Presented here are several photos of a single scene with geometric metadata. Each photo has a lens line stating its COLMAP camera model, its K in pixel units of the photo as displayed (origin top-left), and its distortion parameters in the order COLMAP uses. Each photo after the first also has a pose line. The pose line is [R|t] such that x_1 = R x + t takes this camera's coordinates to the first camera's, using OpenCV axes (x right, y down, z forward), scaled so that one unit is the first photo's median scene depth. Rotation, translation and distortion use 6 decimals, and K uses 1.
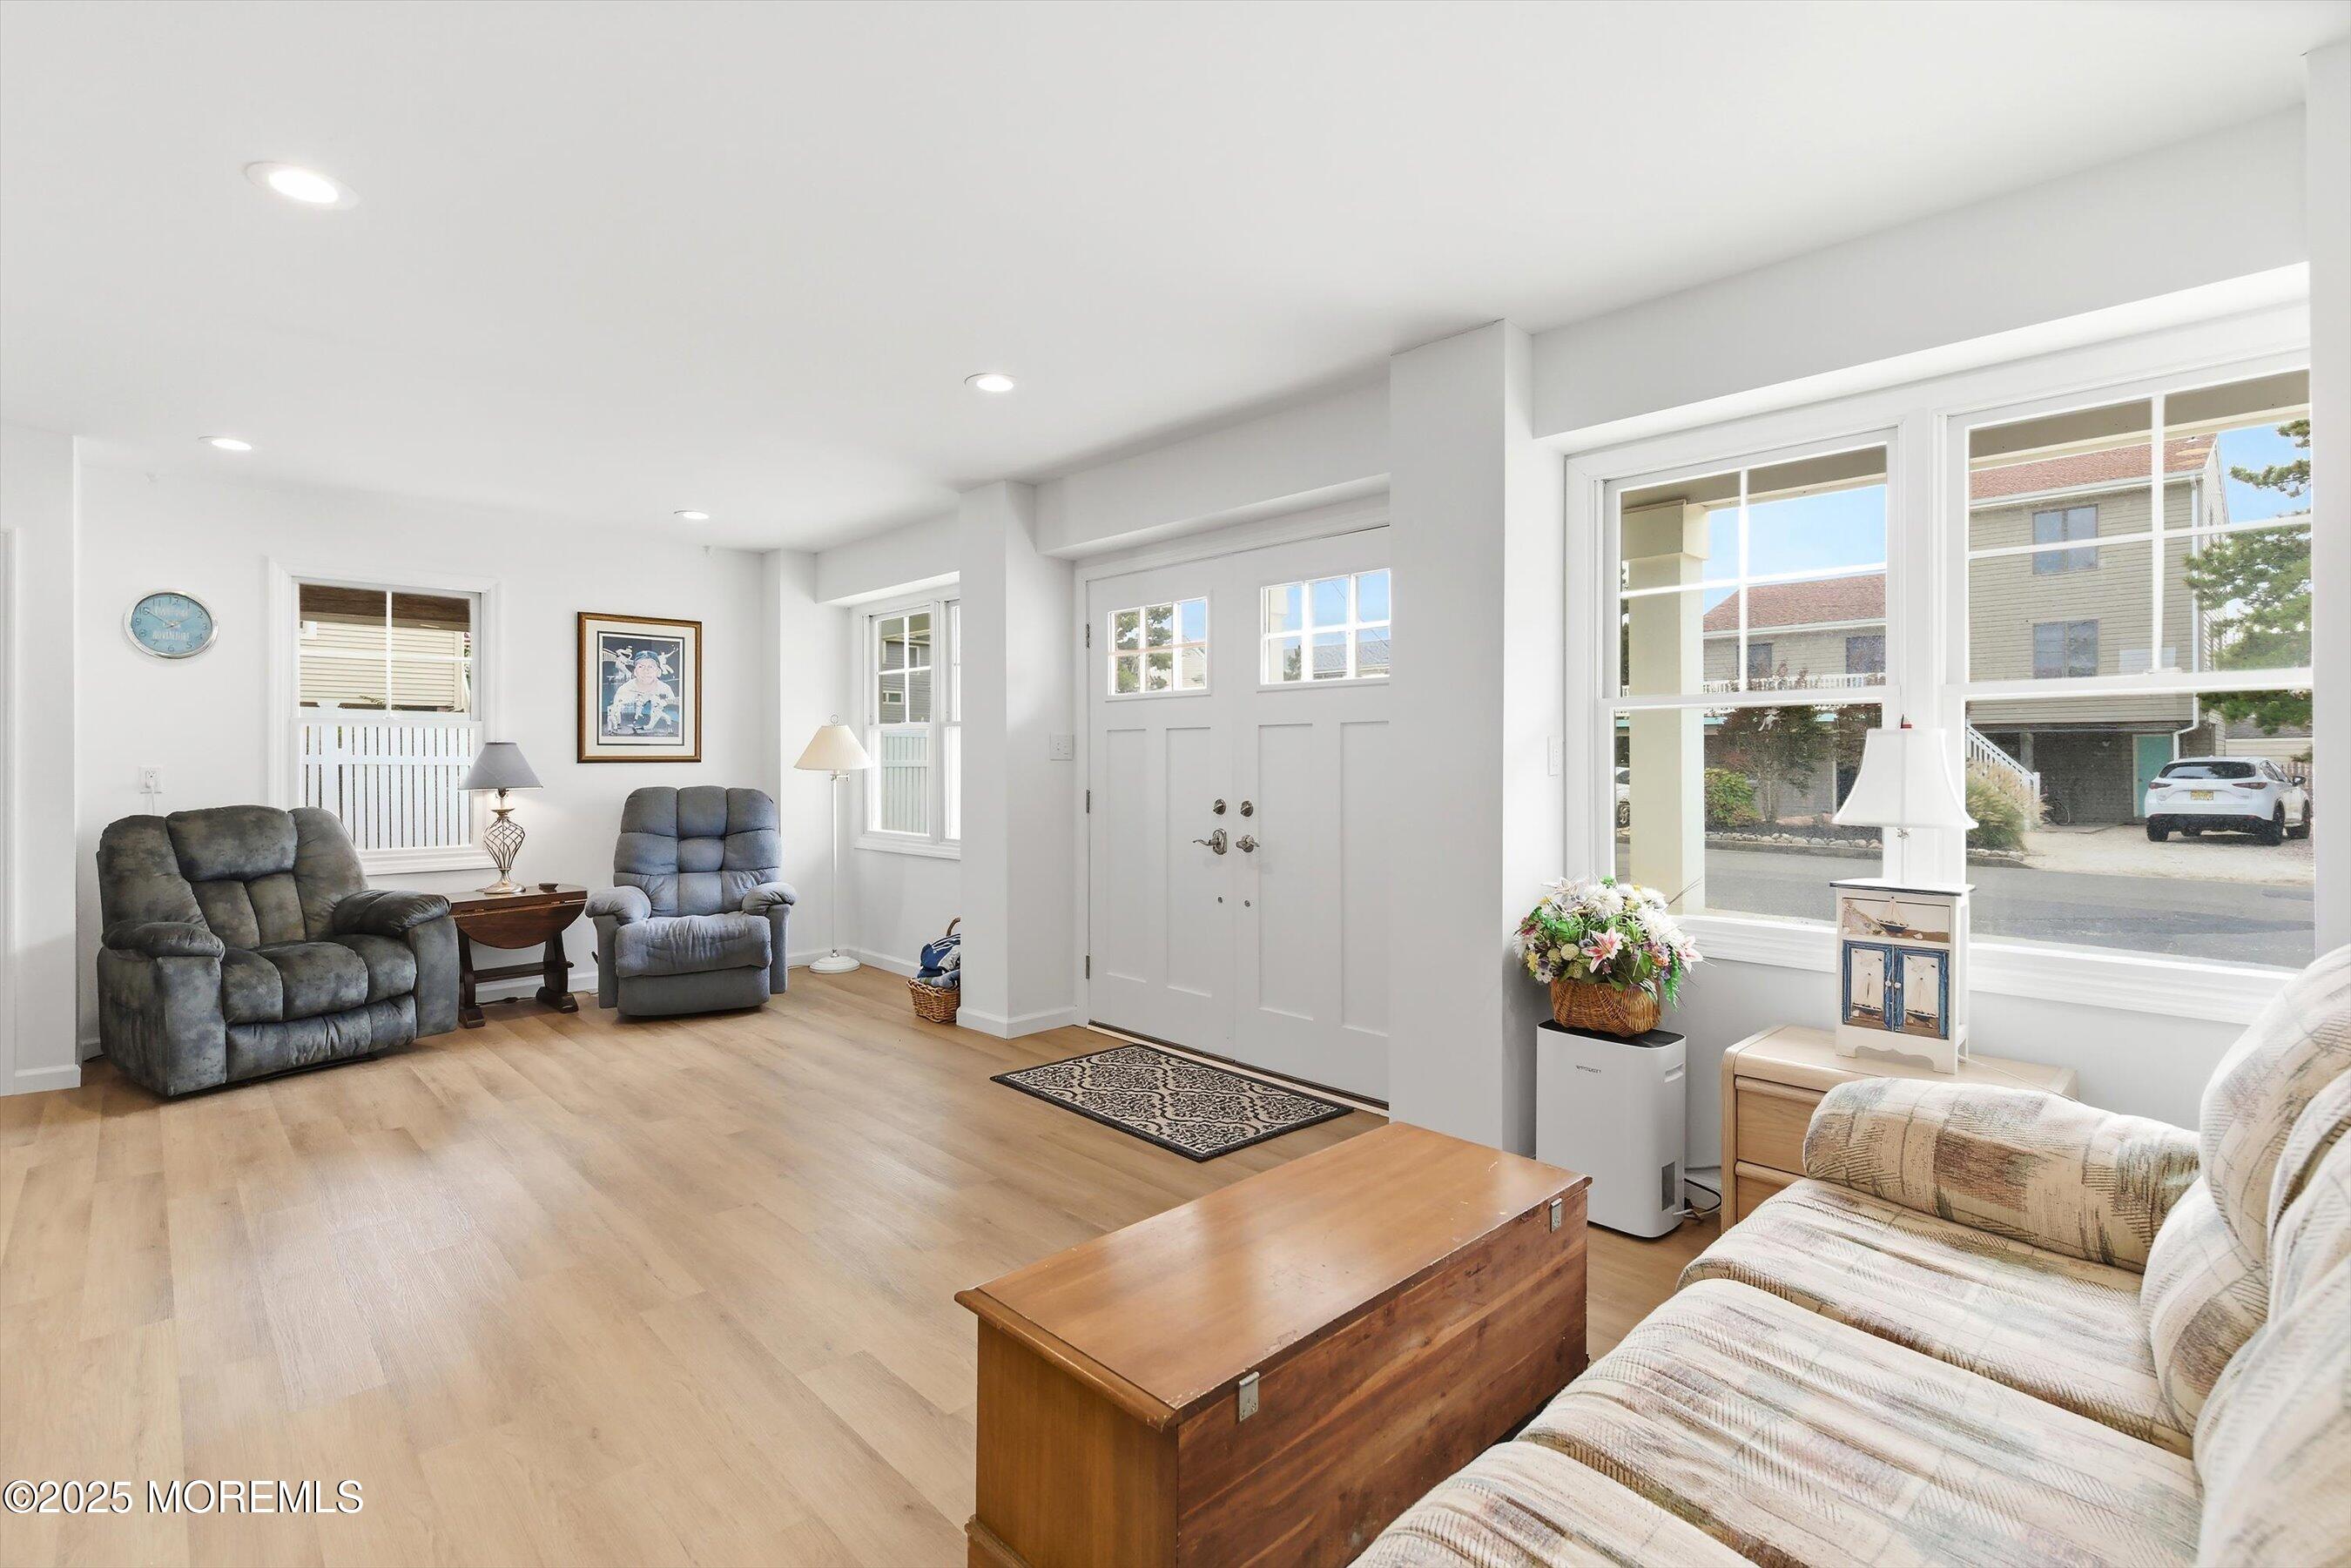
lens RADIAL K [[1073.3, 0, 1172.7], [0, 1073.3, 774.3], [0, 0, 1]] dist [0.000184, 0.000112]
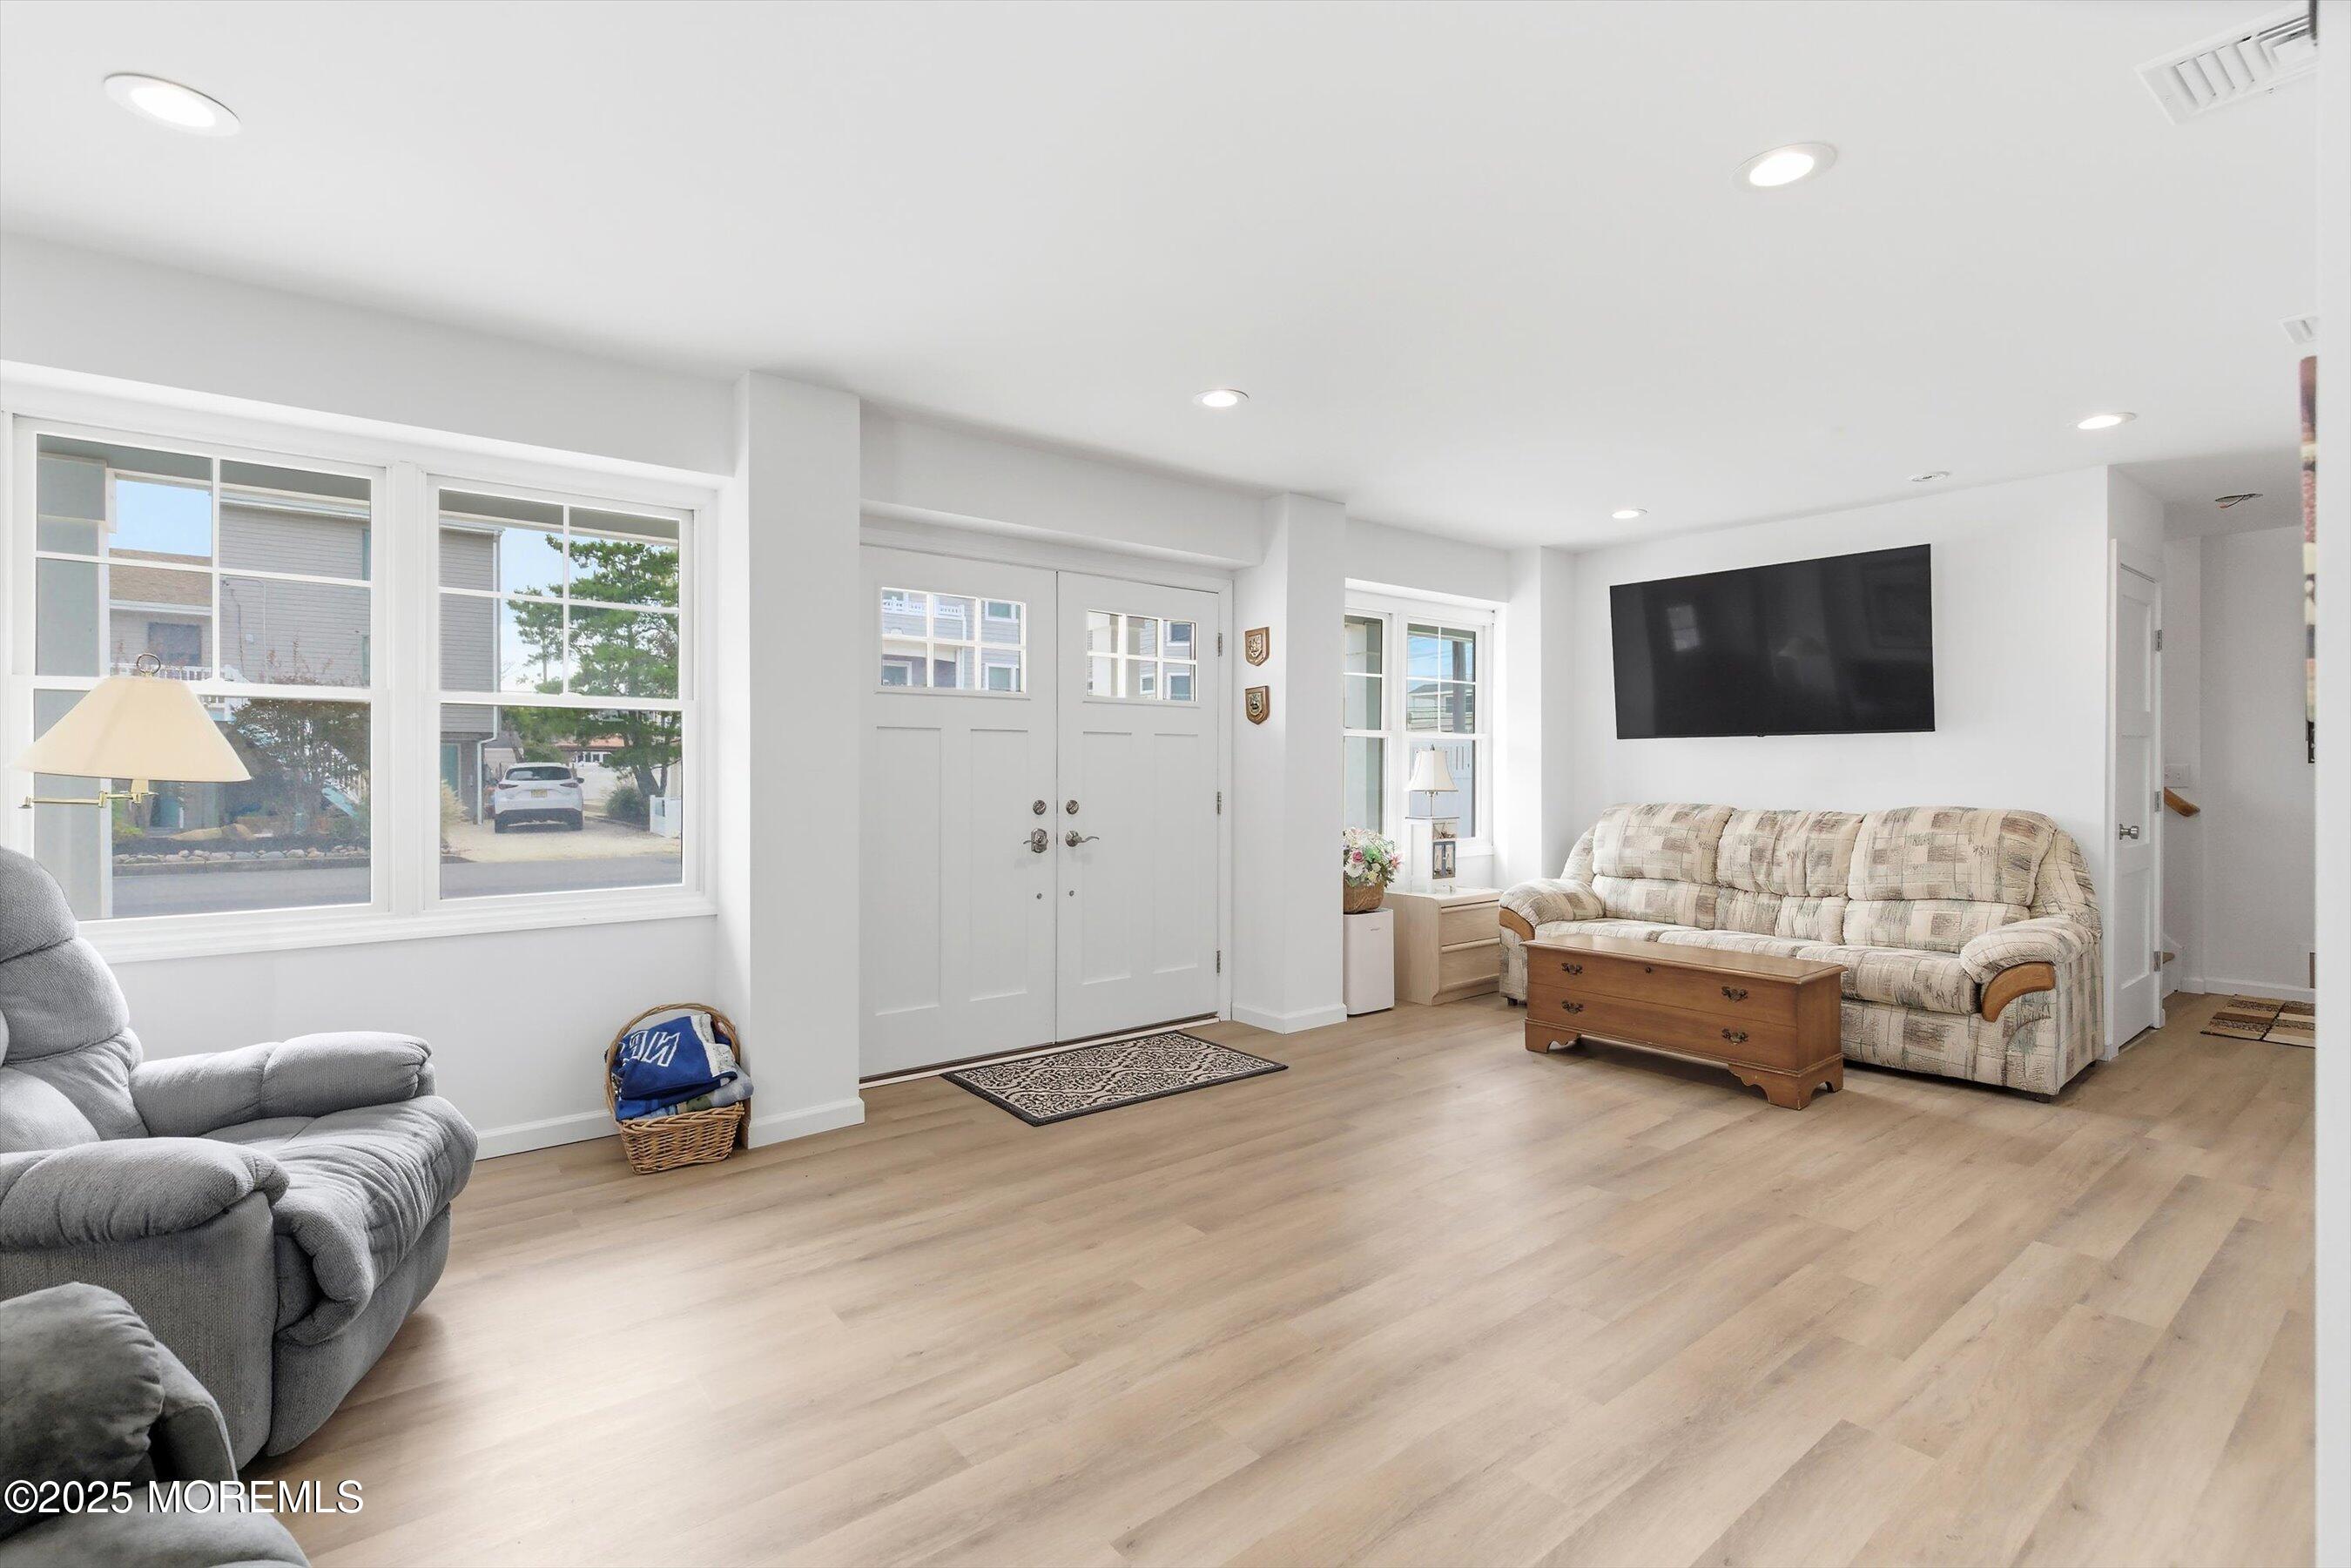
lens RADIAL K [[1036.0, 0, 1175.5], [0, 1036.0, 784.0], [0, 0, 1]] dist [0.001815, 0.000104]
pose [[0.111064, -0.016492, 0.993676, -0.969804], [0.011807, 0.999814, 0.015274, -0.006245], [-0.993743, 0.010036, 0.111238, 0.772215]]
